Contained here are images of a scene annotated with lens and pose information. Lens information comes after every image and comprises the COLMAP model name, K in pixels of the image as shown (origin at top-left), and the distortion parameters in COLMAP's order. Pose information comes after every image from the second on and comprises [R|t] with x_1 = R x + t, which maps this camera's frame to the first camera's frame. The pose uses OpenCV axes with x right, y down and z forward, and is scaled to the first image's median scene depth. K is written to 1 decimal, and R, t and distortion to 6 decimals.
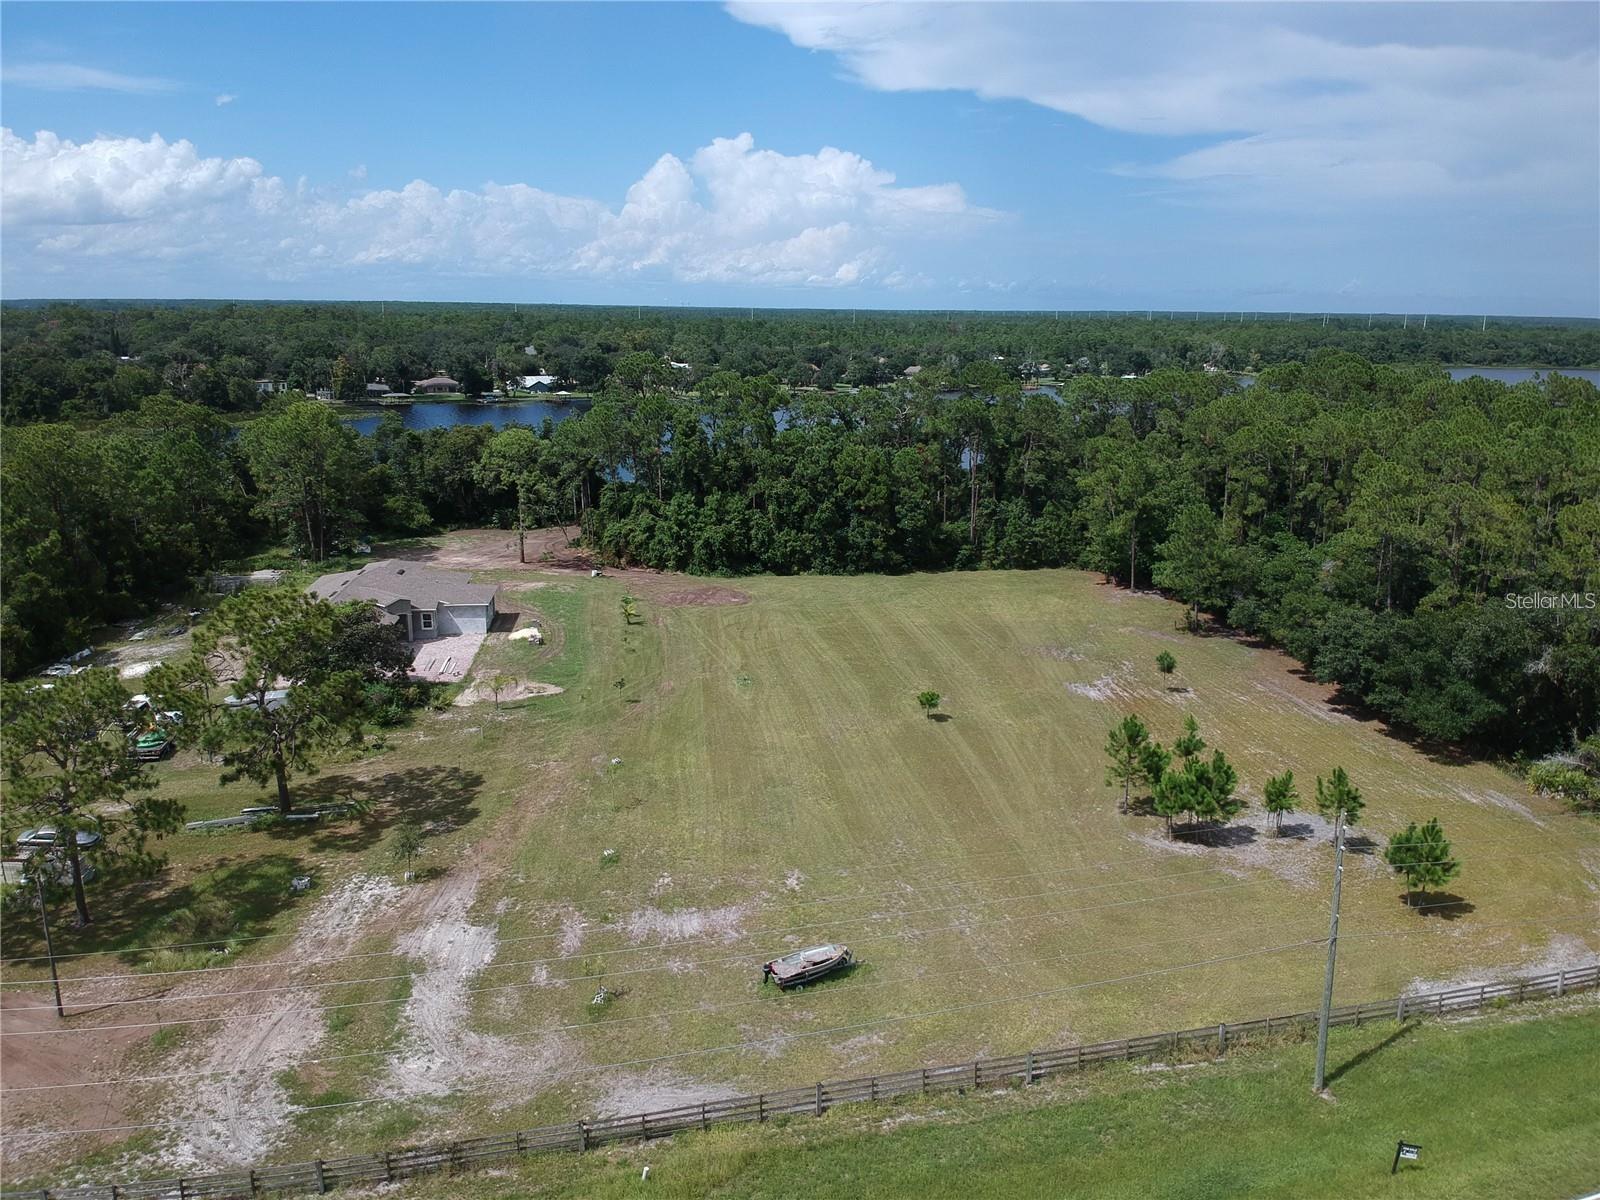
lens RADIAL K [[1264.5, 0, 841.5], [0, 1264.5, 536.9], [0, 0, 1]] dist [0.096951, -0.216570]
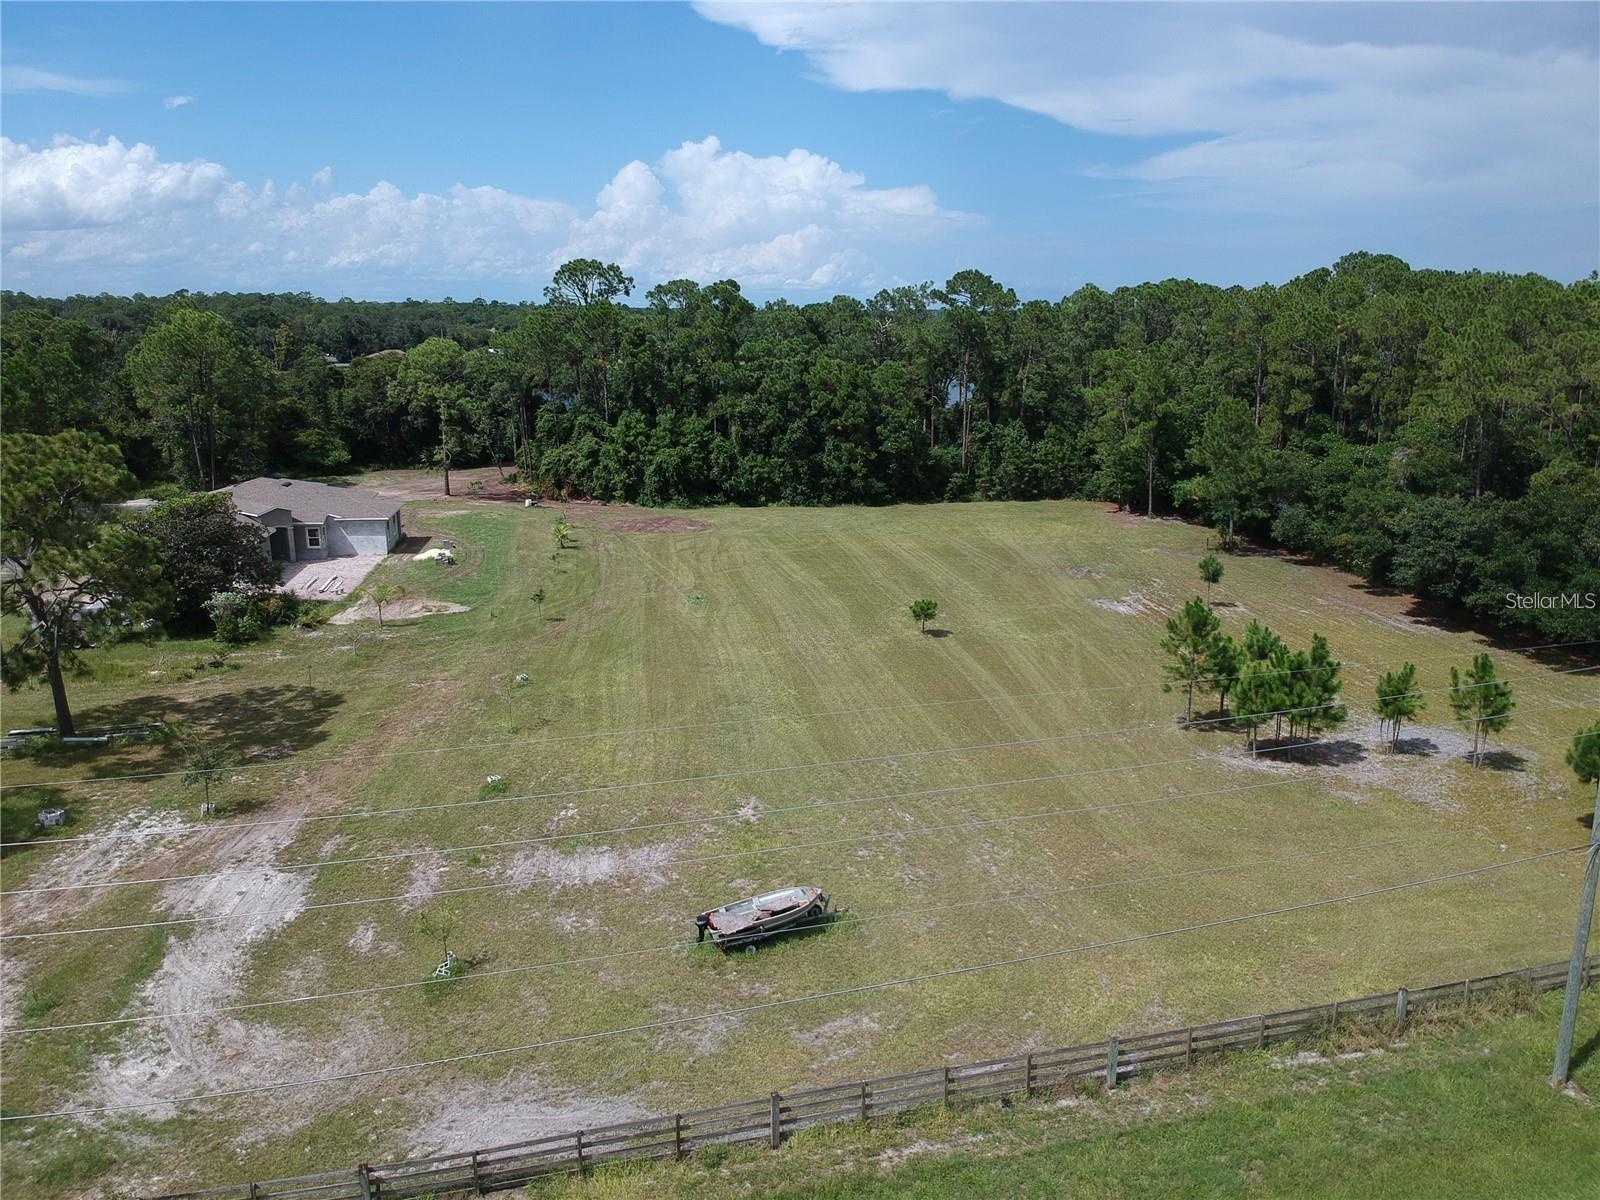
lens RADIAL K [[1173.7, 0, 823.2], [0, 1173.7, 587.1], [0, 0, 1]] dist [0.077543, -0.149127]
pose [[0.999861, -0.016645, 0.000259, 0.006304], [0.016642, 0.999818, 0.009357, 0.124506], [-0.000414, -0.009352, 0.999956, 0.300503]]
